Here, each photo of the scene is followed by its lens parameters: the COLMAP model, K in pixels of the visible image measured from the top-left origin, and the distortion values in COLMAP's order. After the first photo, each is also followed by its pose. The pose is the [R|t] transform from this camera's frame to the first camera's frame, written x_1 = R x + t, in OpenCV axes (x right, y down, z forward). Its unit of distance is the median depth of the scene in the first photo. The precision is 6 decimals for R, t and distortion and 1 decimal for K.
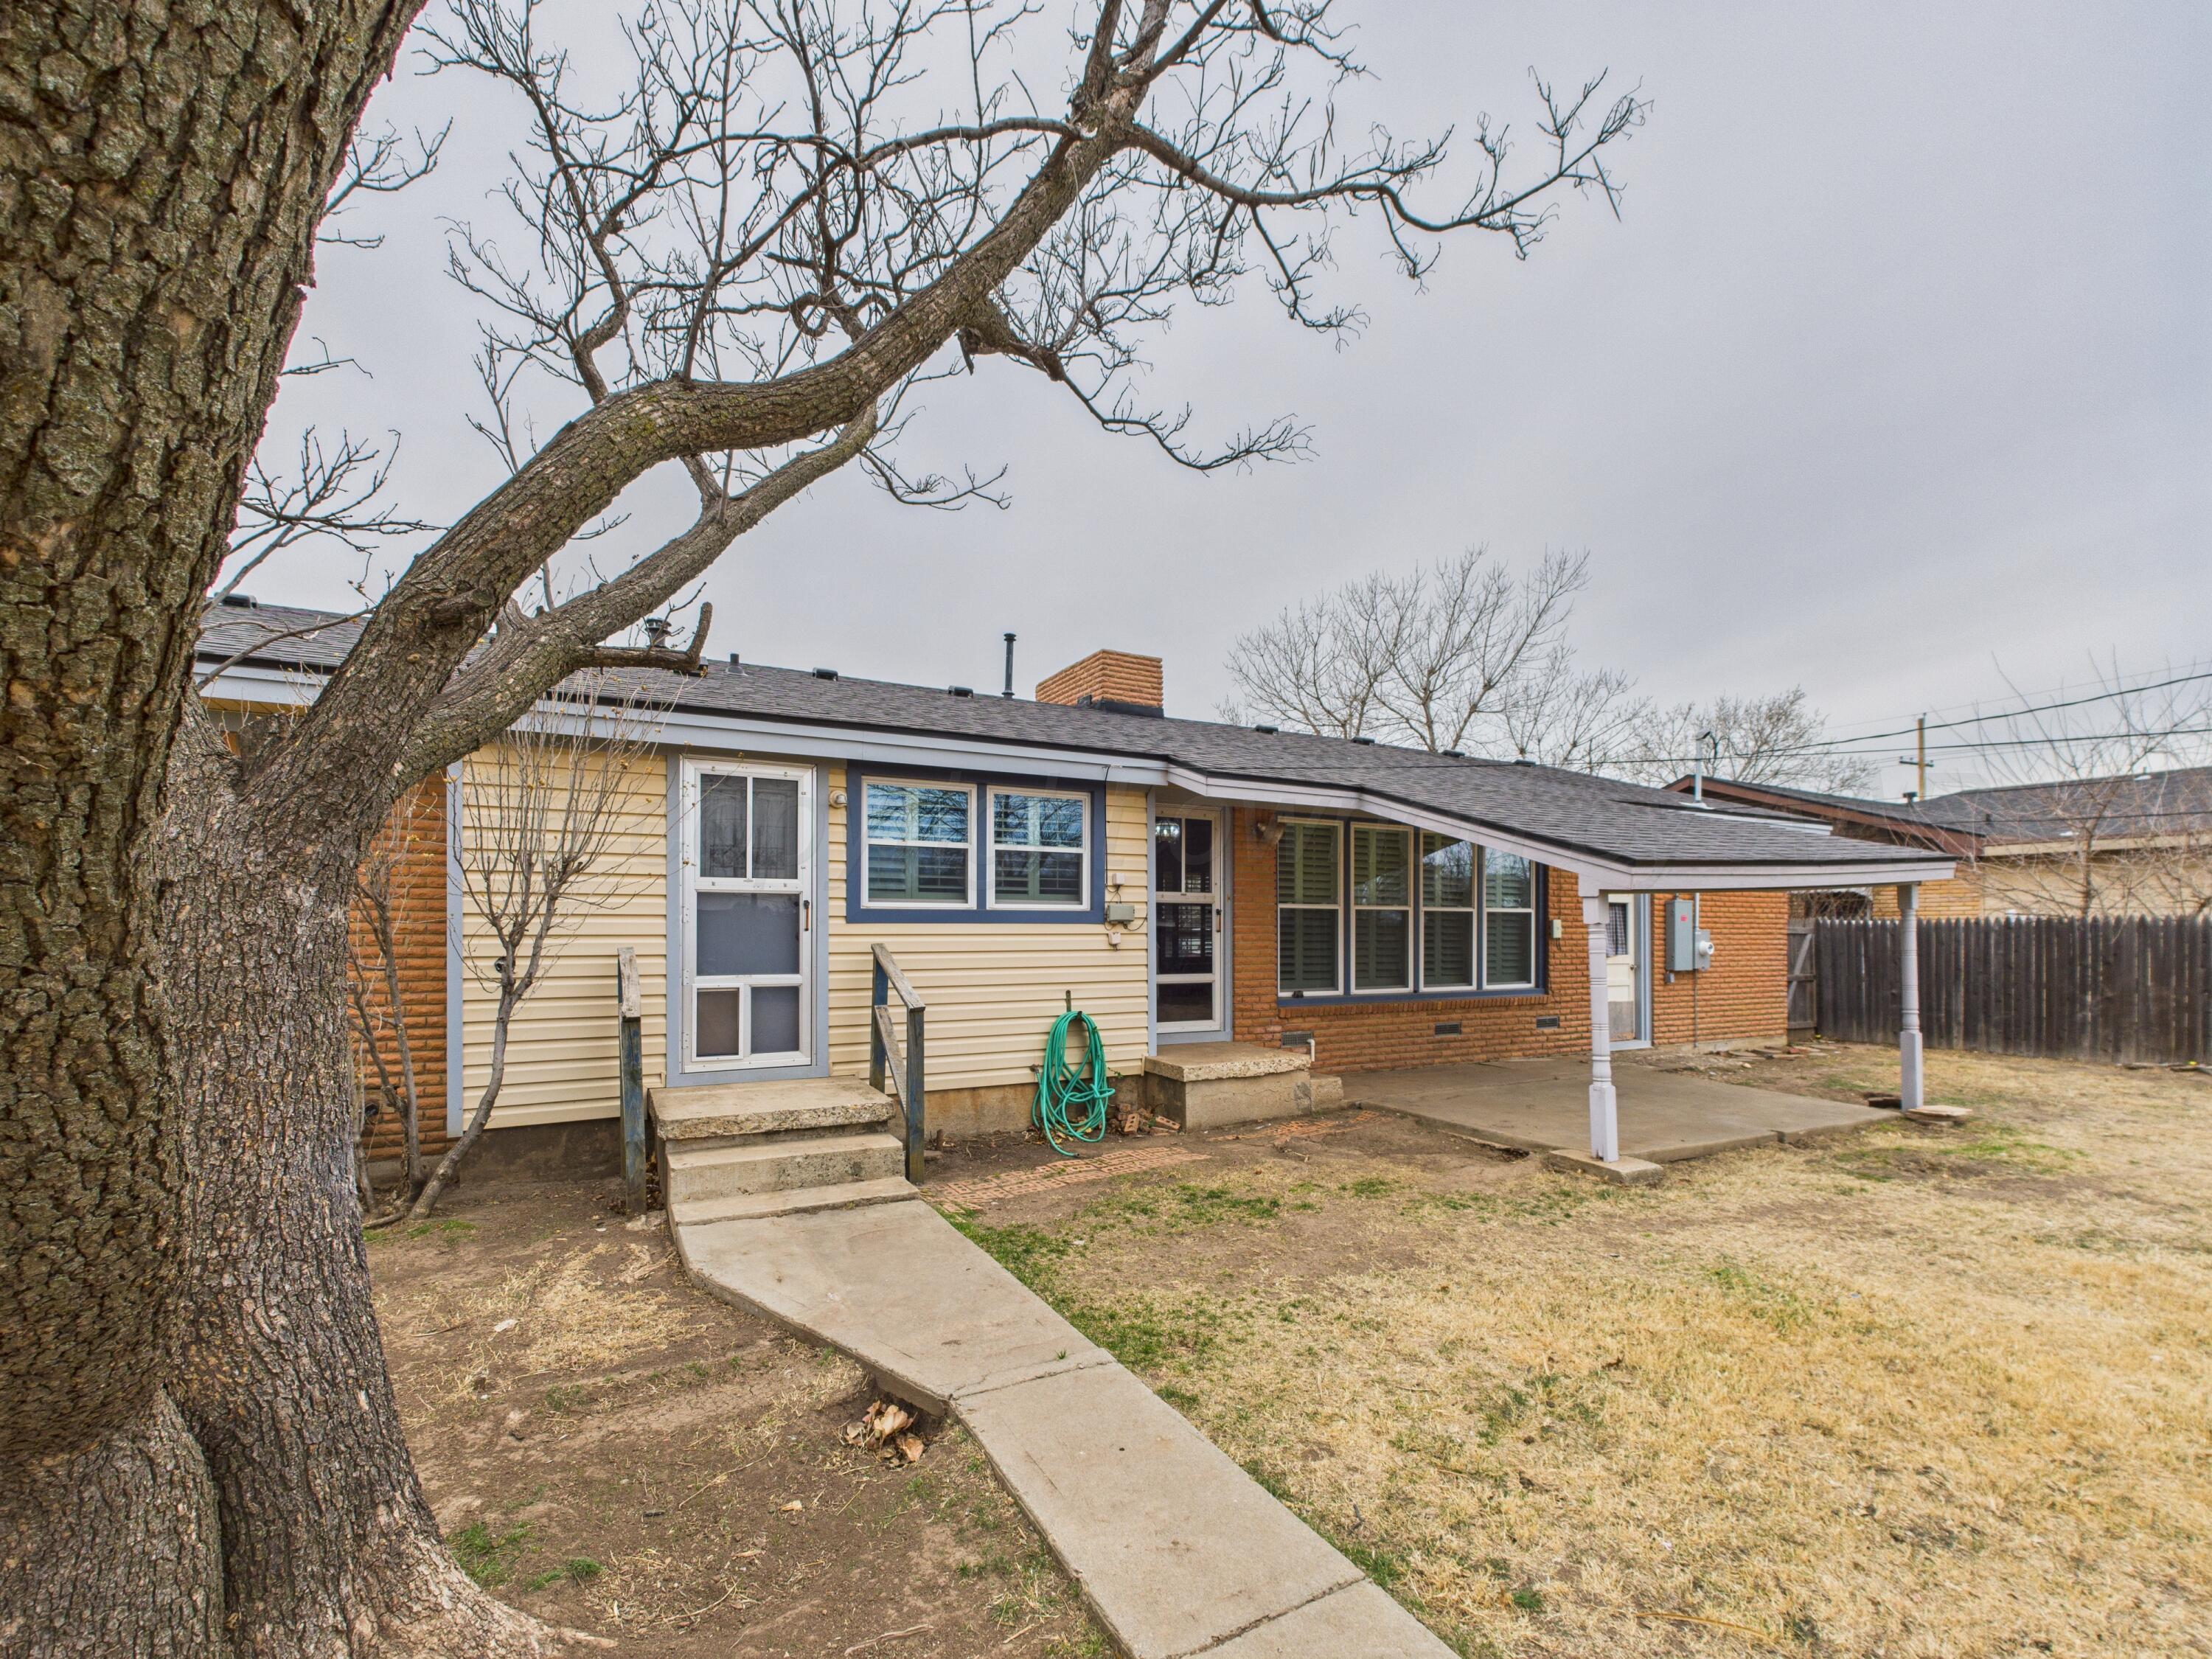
lens RADIAL K [[973.4, 0, 1102.8], [0, 973.4, 929.3], [0, 0, 1]] dist [0.000346, -0.000114]
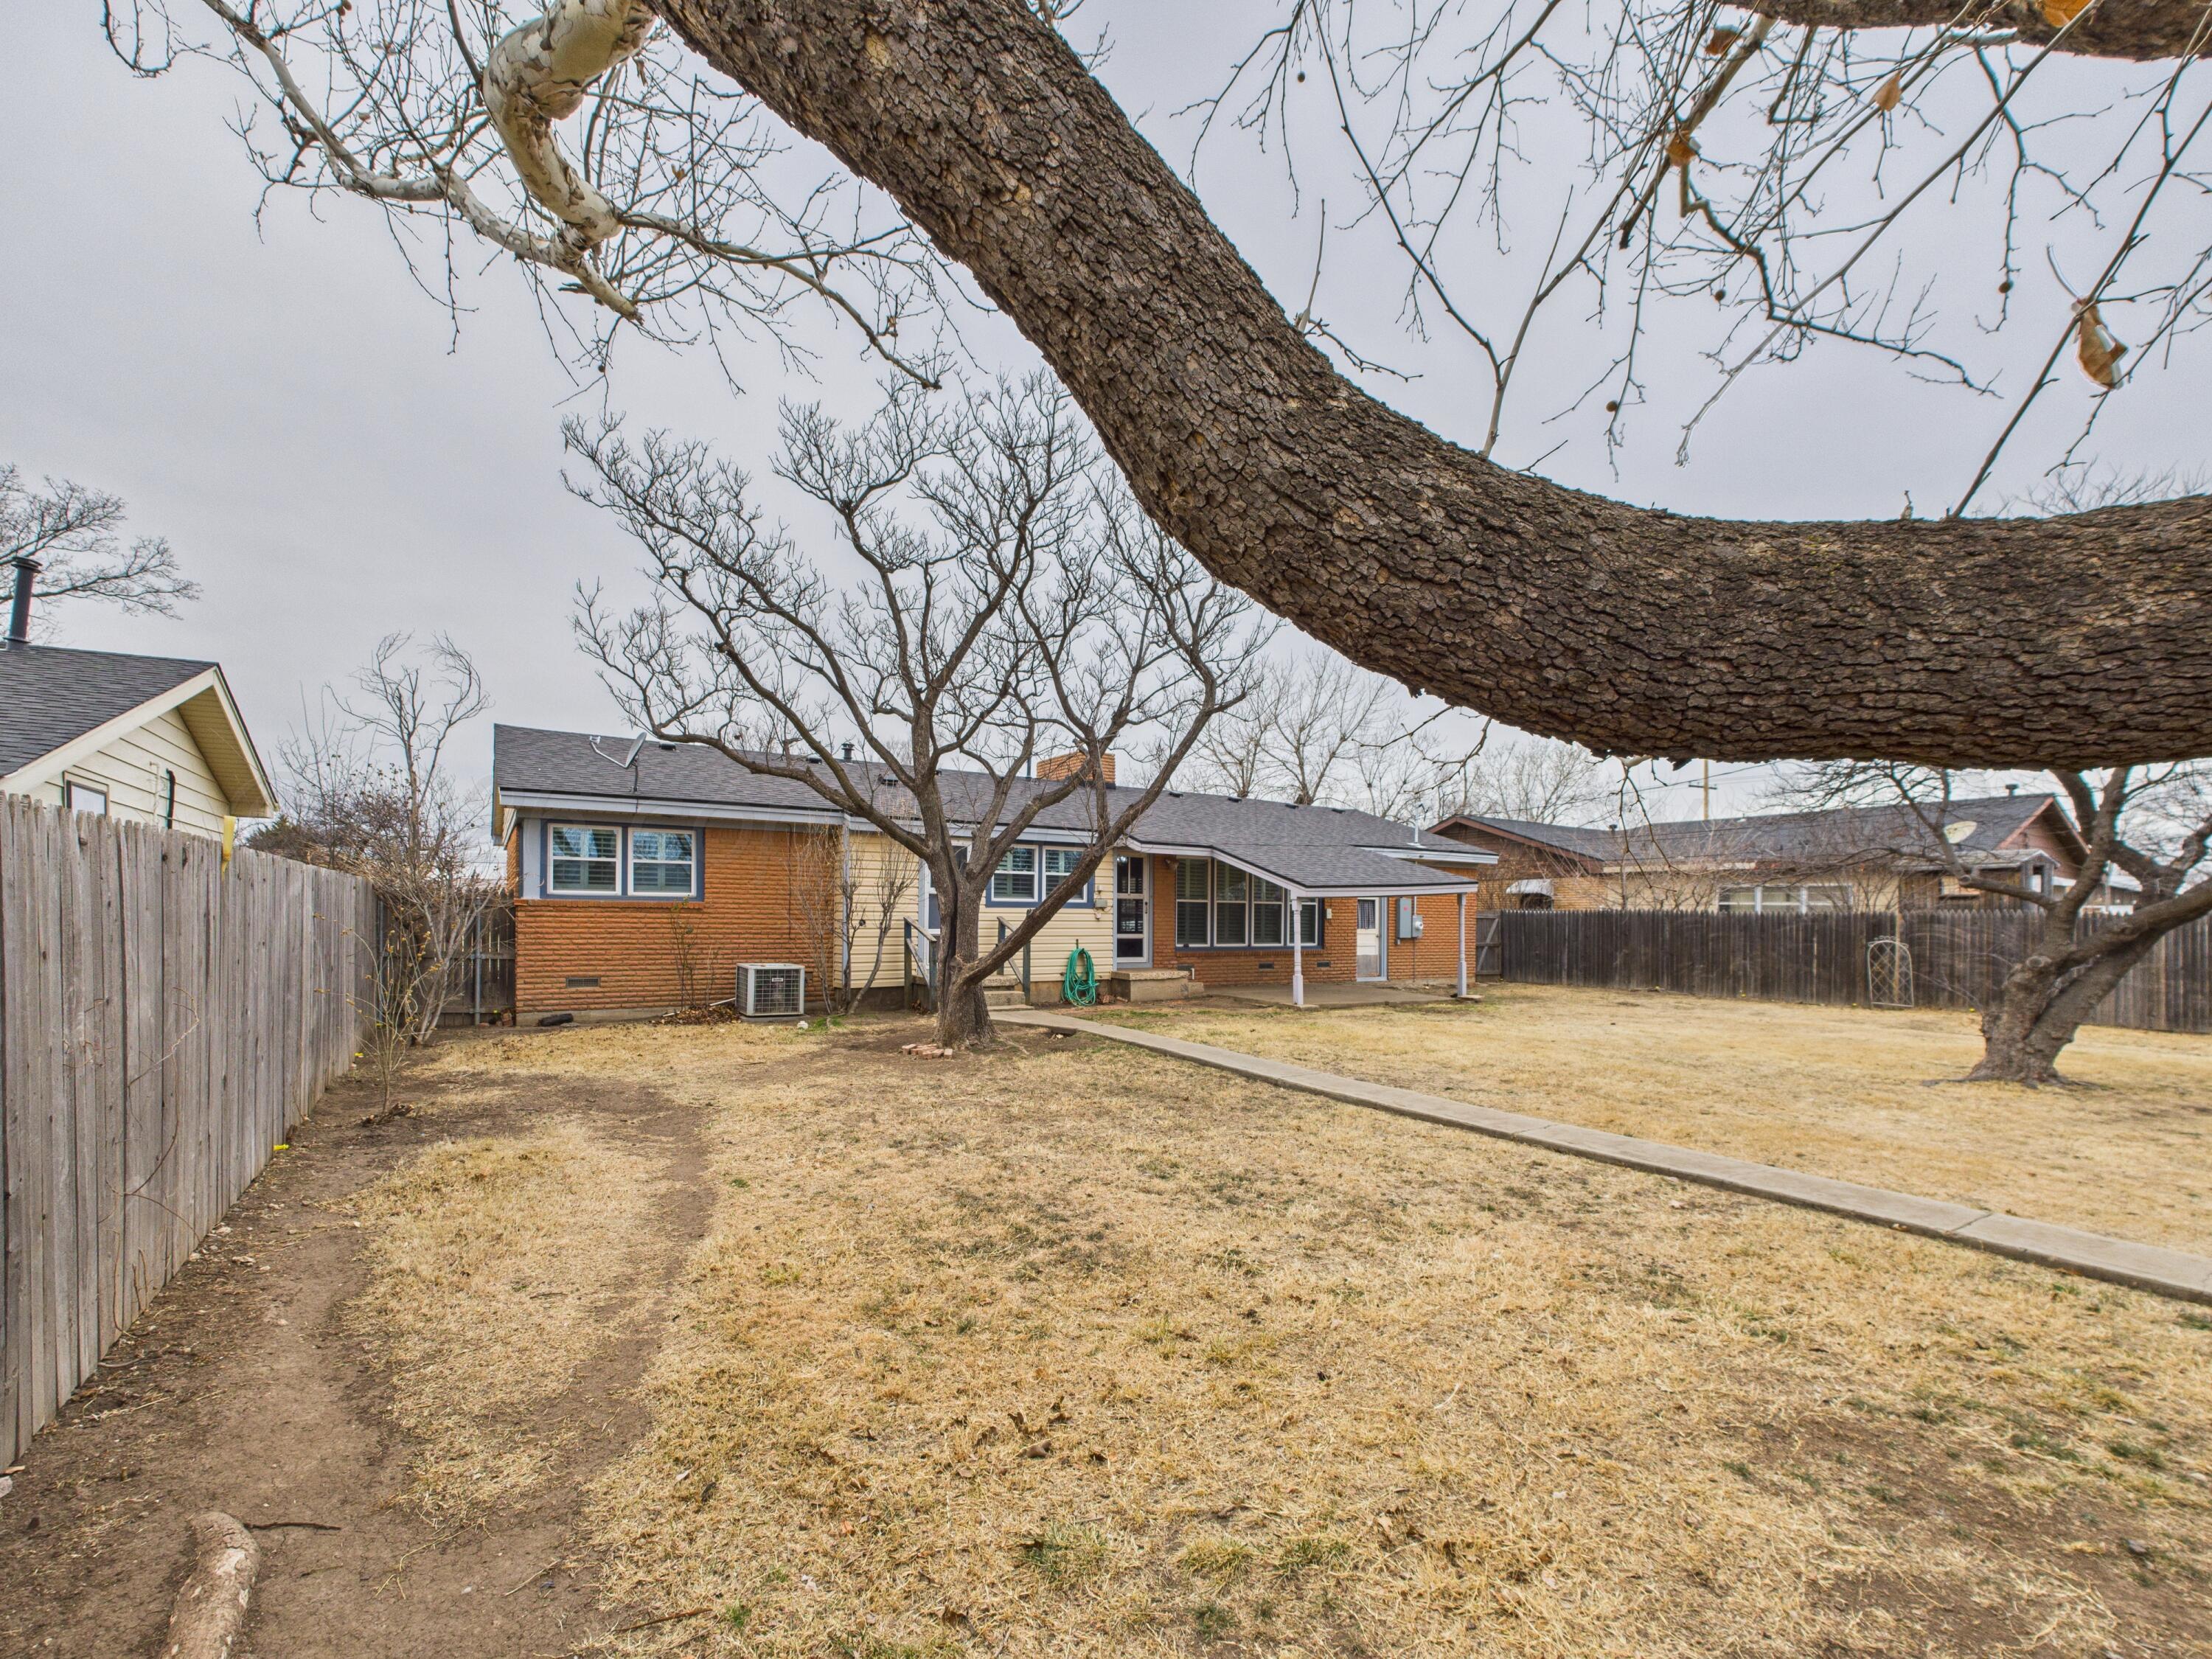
lens RADIAL K [[977.7, 0, 1099.7], [0, 977.7, 907.4], [0, 0, 1]] dist [-0.001402, -0.000315]
pose [[0.997584, 0.008435, 0.068960, -0.133595], [-0.007855, 0.999932, -0.008672, 0.010201], [-0.069028, 0.008109, 0.997582, -1.159480]]
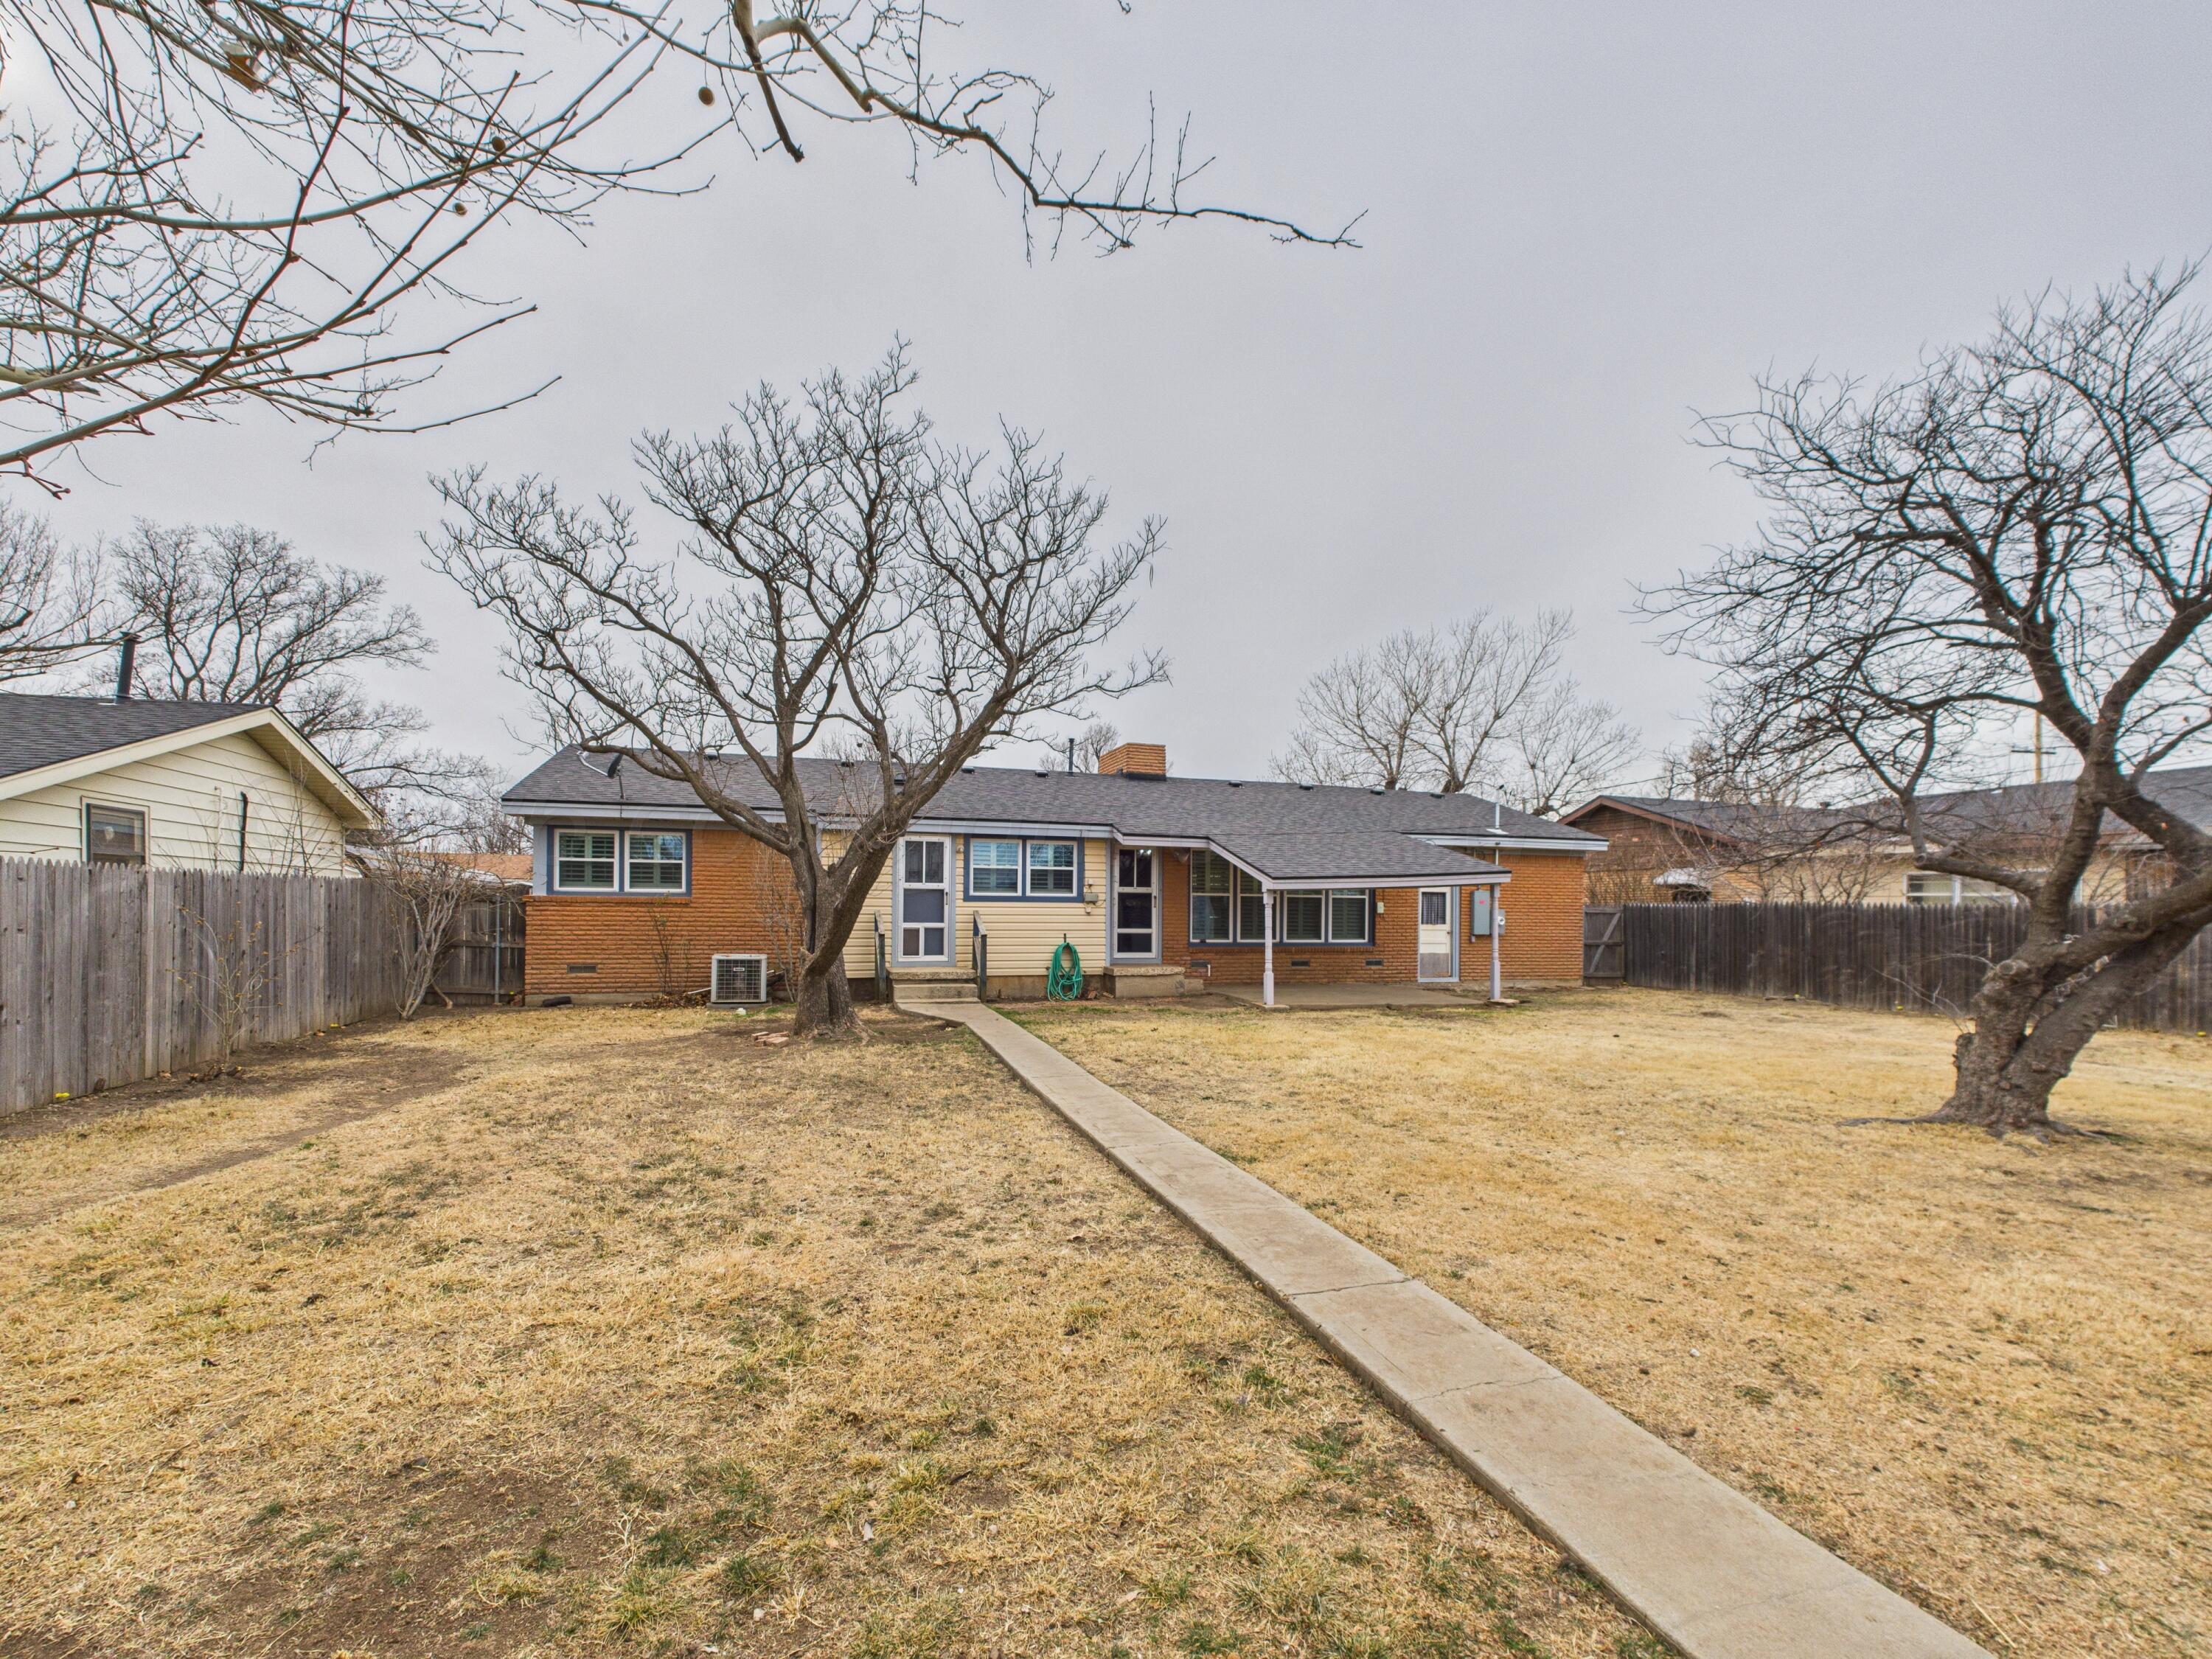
lens RADIAL K [[976.0, 0, 1096.5], [0, 976.0, 896.1], [0, 0, 1]] dist [0.001980, -0.000342]
pose [[0.981042, 0.003666, -0.193759, 0.441795], [-0.006698, 0.999865, -0.014998, 0.011558], [0.193678, 0.016012, 0.980934, -1.085779]]
